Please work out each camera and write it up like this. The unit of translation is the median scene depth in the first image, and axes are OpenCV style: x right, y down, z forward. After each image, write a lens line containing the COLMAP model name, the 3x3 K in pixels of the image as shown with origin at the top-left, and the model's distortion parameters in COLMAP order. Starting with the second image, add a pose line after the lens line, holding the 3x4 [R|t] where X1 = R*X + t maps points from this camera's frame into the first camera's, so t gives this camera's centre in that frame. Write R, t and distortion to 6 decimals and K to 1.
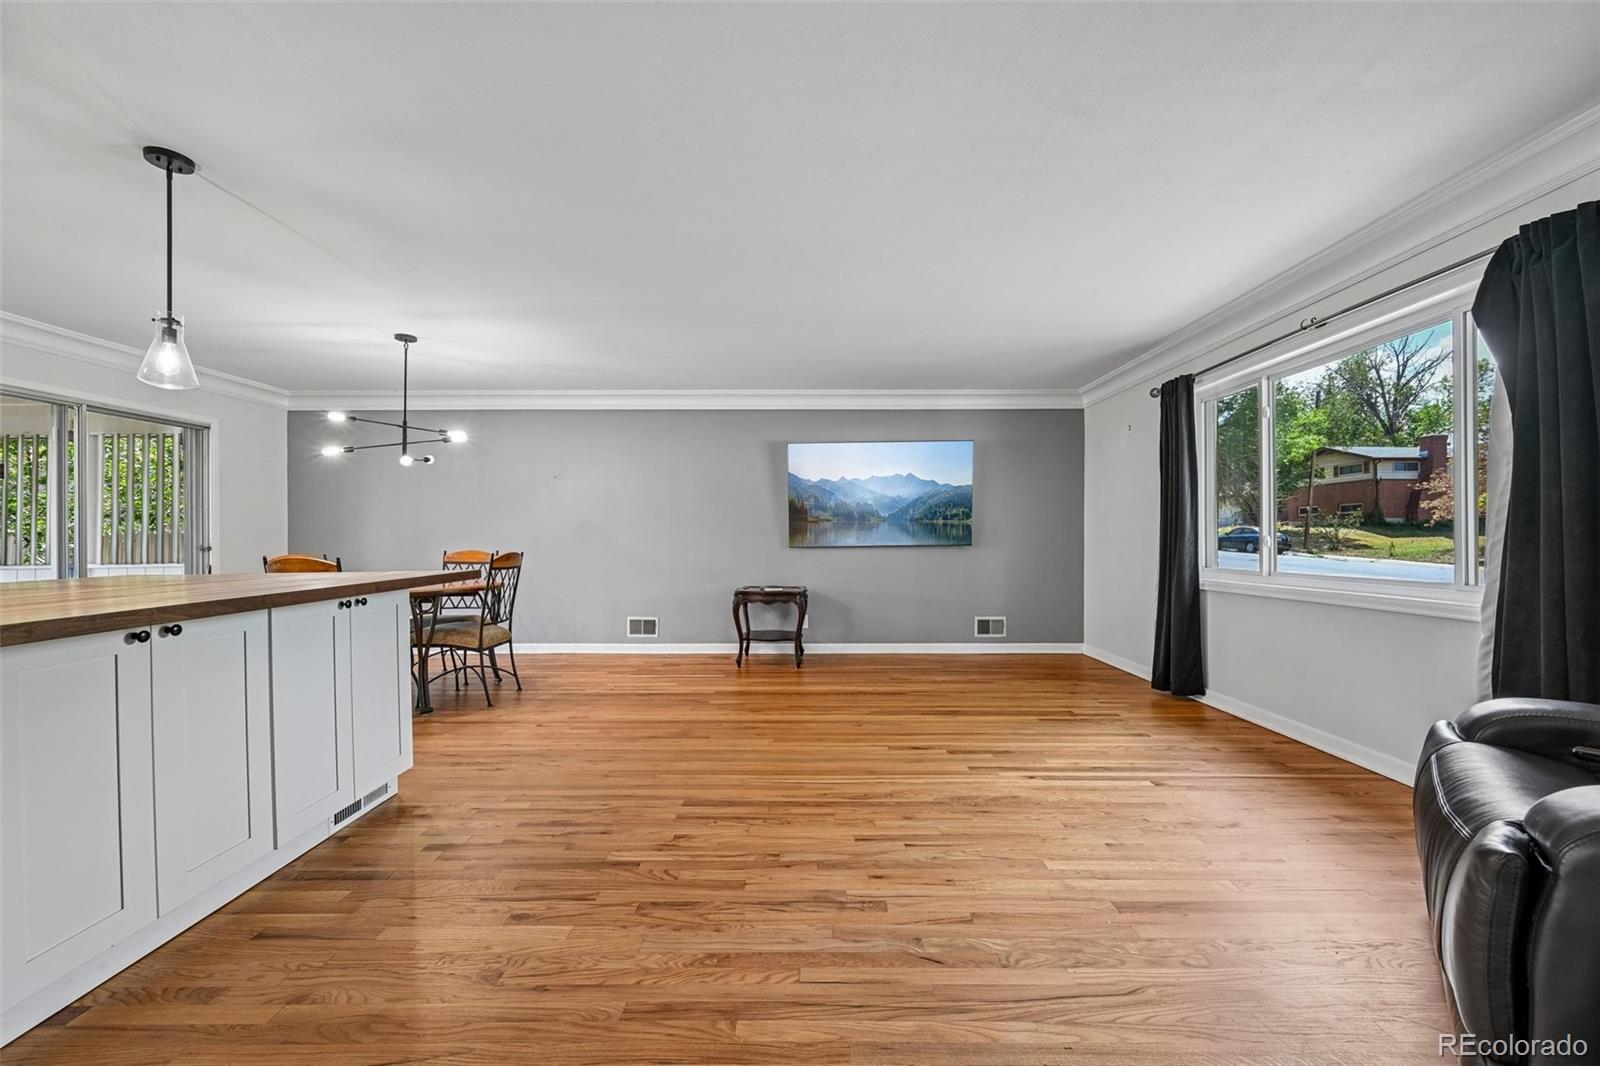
lens RADIAL K [[628.1, 0, 800.5], [0, 628.1, 536.2], [0, 0, 1]] dist [-0.001090, 0.000263]
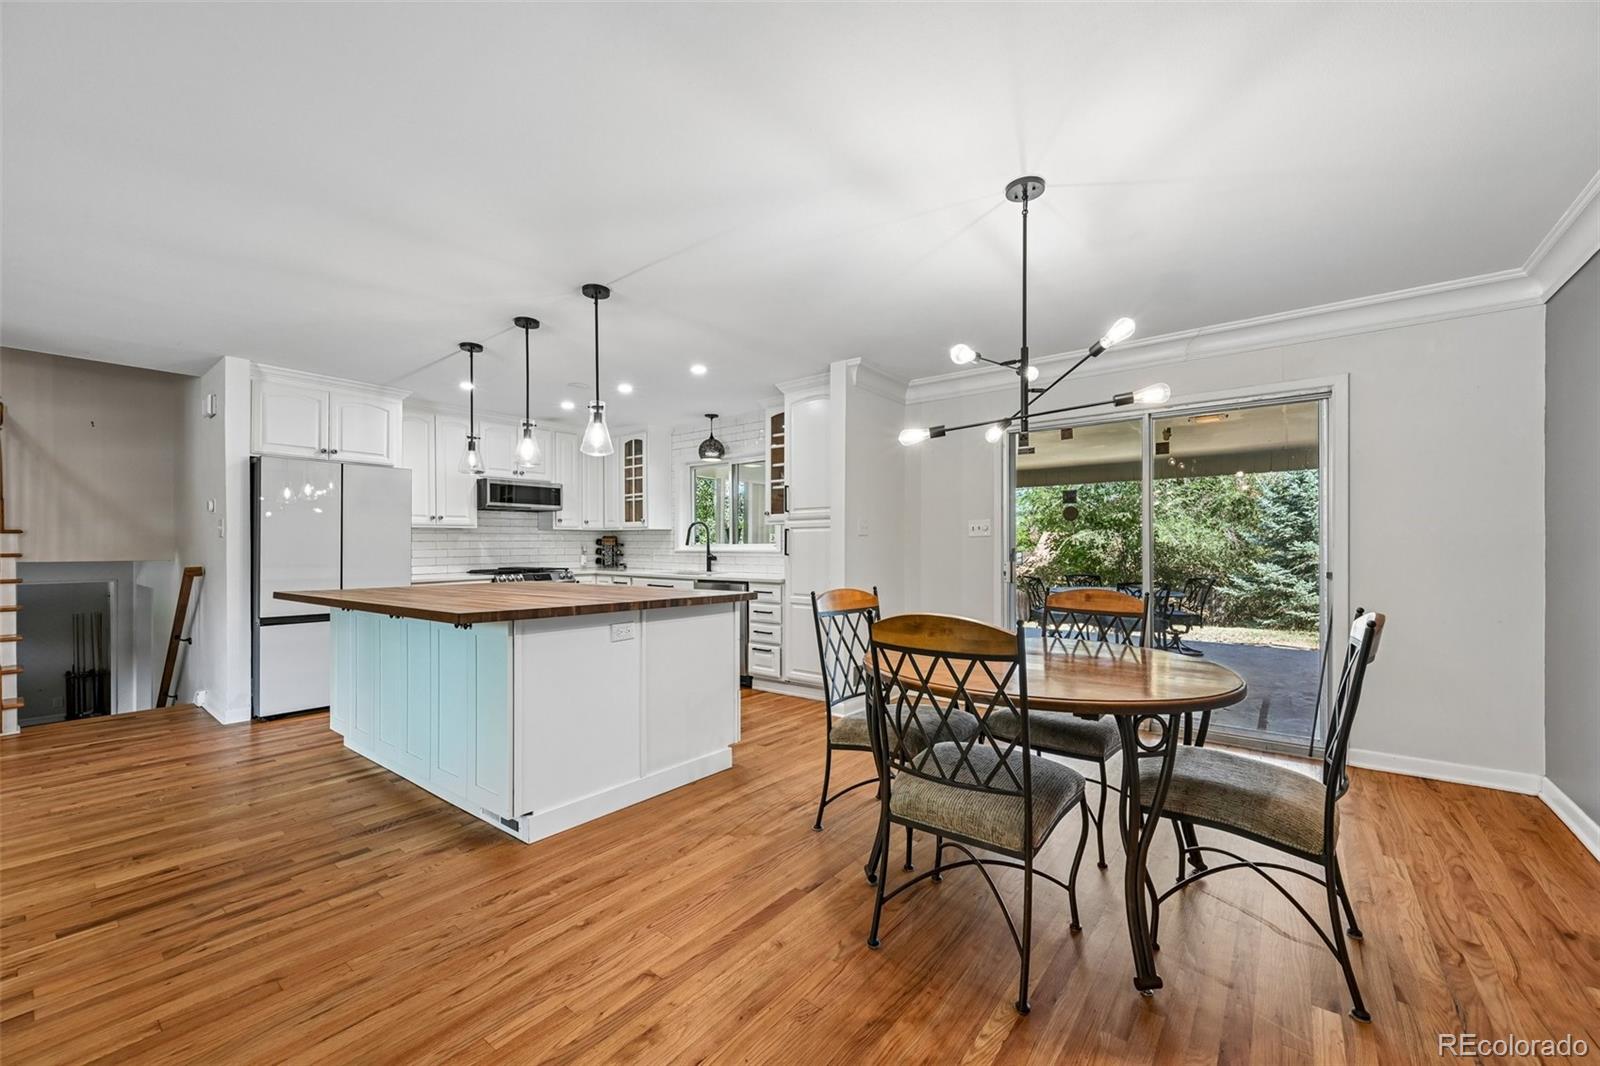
lens RADIAL K [[628.1, 0, 805.4], [0, 628.1, 546.3], [0, 0, 1]] dist [-0.001090, 0.000263]
pose [[-0.611208, 0.004182, -0.791459, -0.123188], [0.006611, 0.999978, 0.000178, -0.023272], [0.791442, -0.005124, -0.611222, 1.477482]]
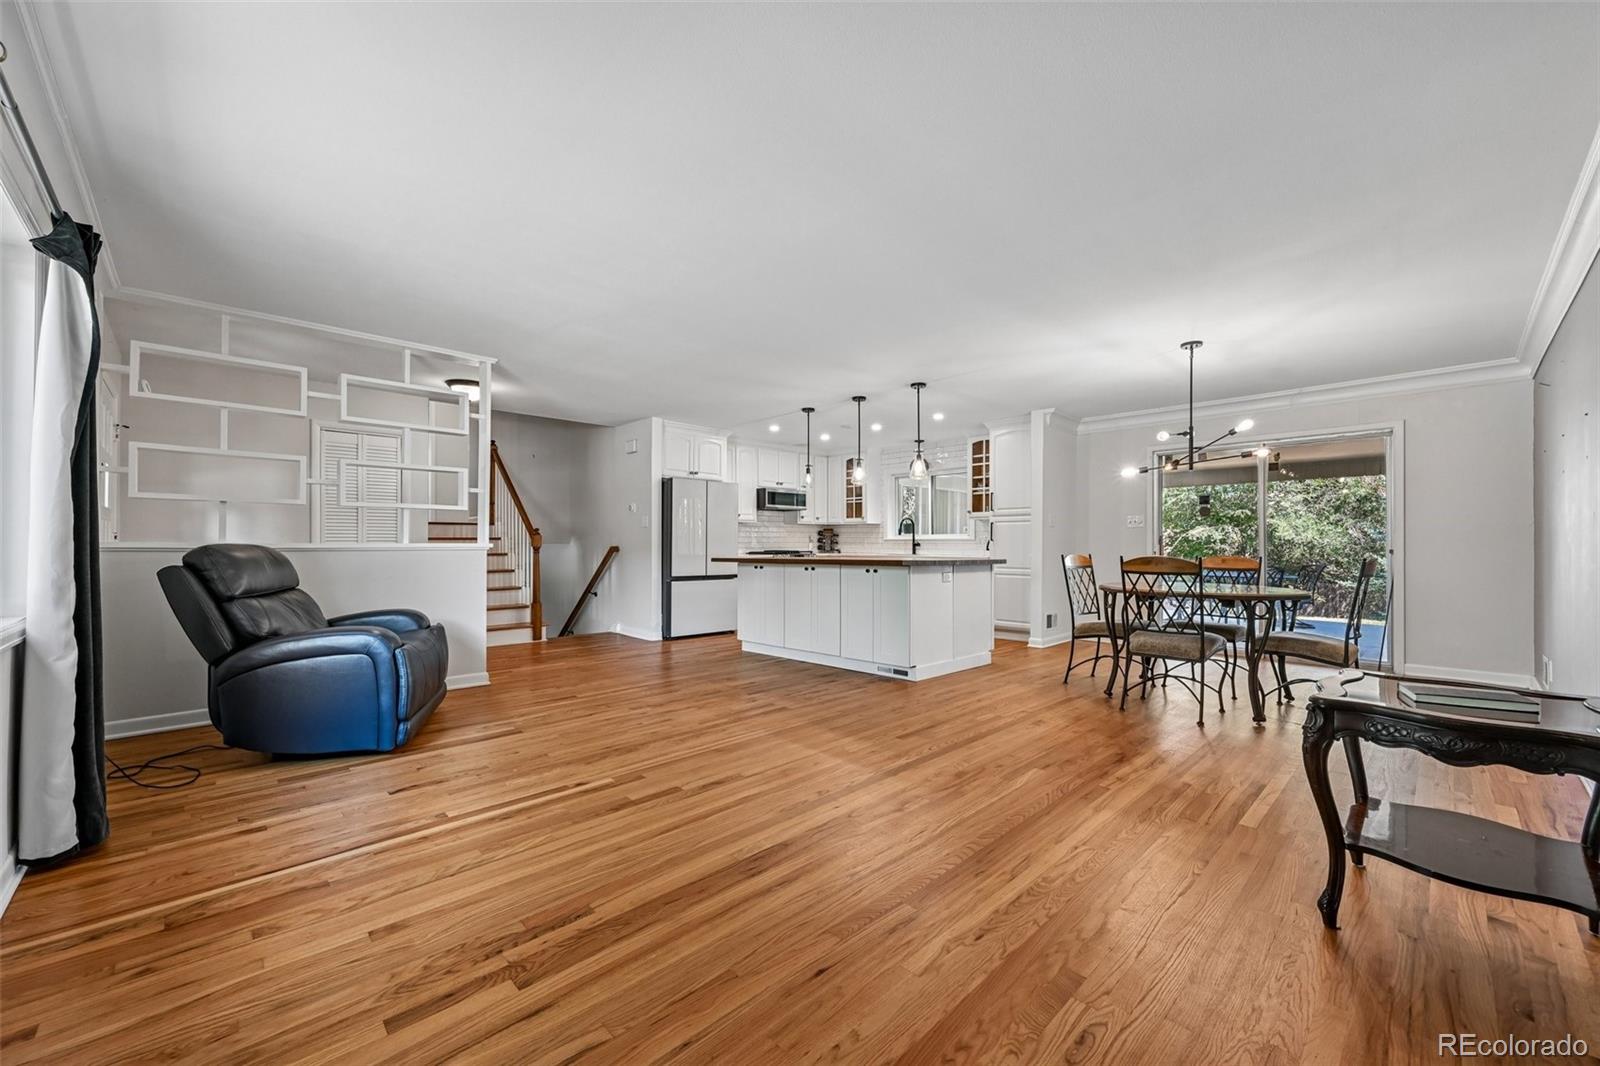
lens RADIAL K [[628.1, 0, 808.0], [0, 628.1, 540.3], [0, 0, 1]] dist [-0.001090, 0.000263]
pose [[-0.711613, -0.003033, -0.702565, 0.666052], [0.002429, 0.999974, -0.006778, 0.009046], [0.702567, -0.006530, -0.711588, 1.617600]]
